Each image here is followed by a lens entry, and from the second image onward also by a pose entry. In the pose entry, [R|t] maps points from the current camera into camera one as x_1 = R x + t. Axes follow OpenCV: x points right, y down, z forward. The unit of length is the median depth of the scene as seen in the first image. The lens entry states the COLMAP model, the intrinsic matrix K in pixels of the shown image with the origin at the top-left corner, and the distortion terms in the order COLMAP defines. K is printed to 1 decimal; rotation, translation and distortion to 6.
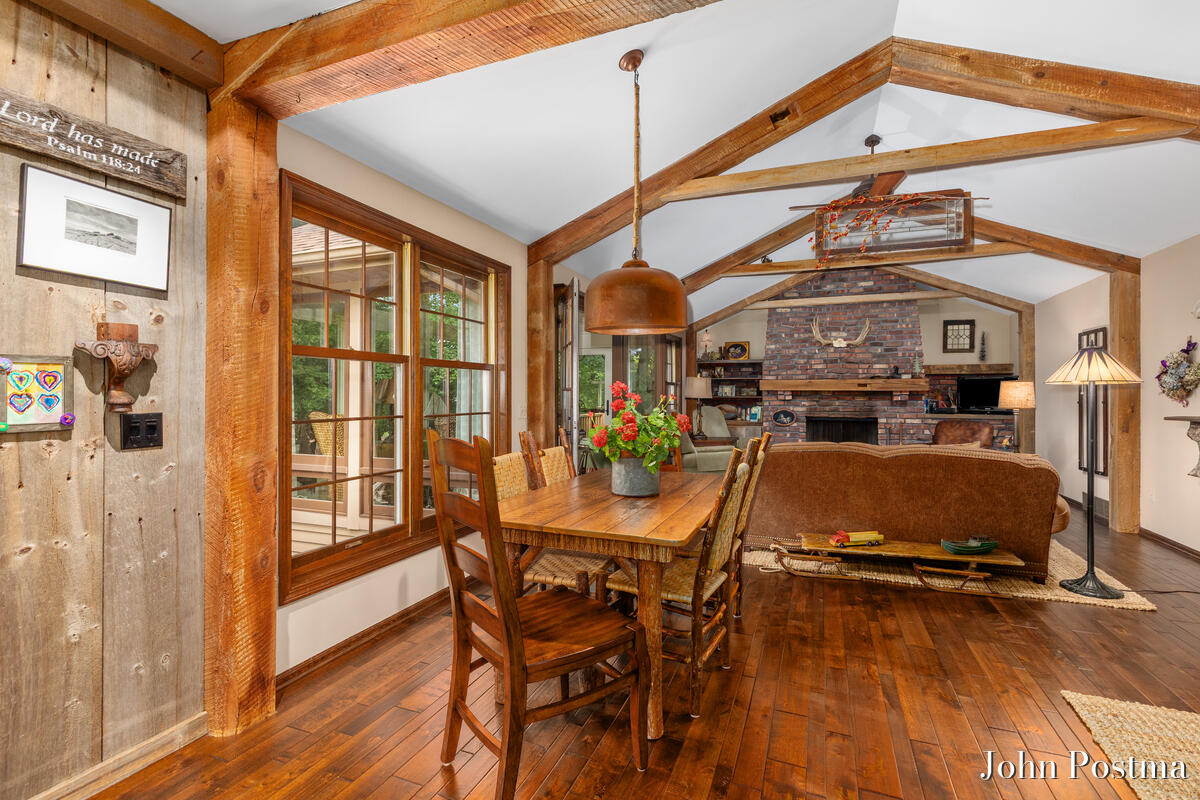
lens RADIAL K [[540.5, 0, 601.5], [0, 540.5, 396.5], [0, 0, 1]] dist [0.007812, -0.000849]
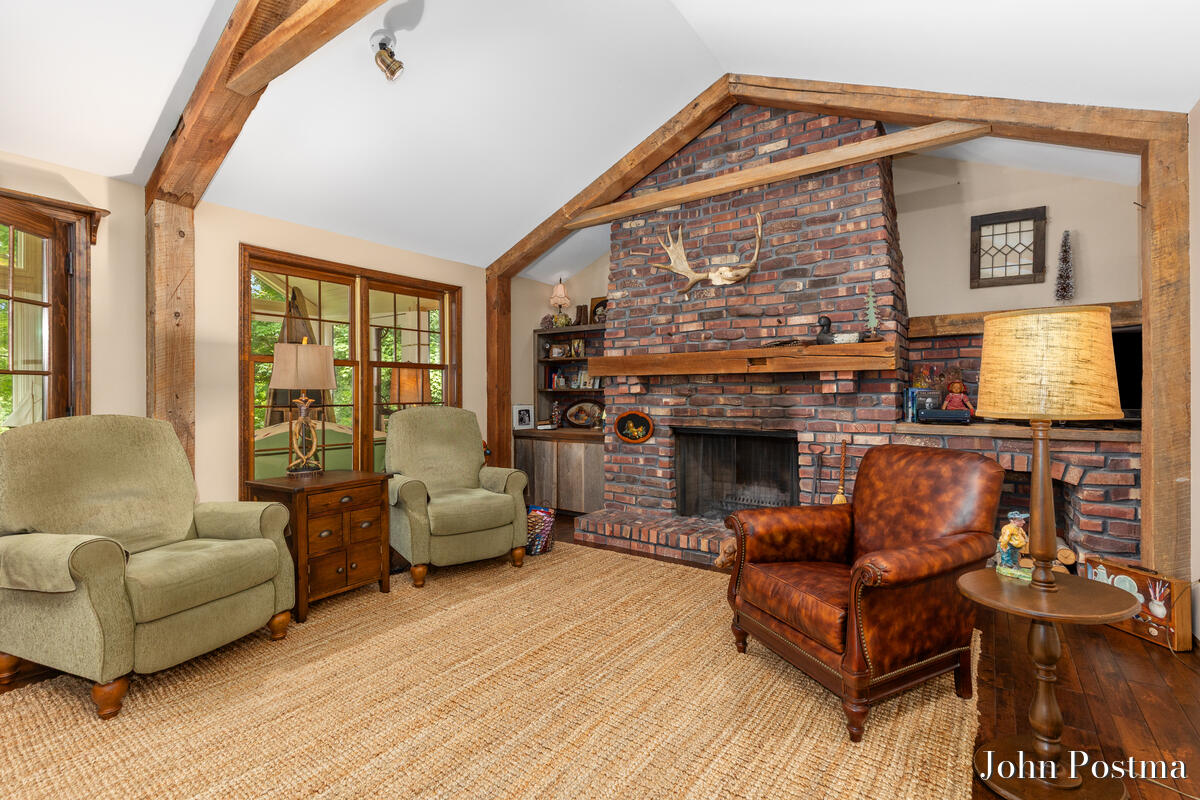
lens RADIAL K [[540.5, 0, 600.0], [0, 540.5, 396.3], [0, 0, 1]] dist [0.007812, -0.000849]
pose [[0.973345, -0.004350, -0.229305, 0.443015], [0.005384, 0.999978, 0.003884, 0.006908], [0.229283, -0.005015, 0.973347, 0.497520]]
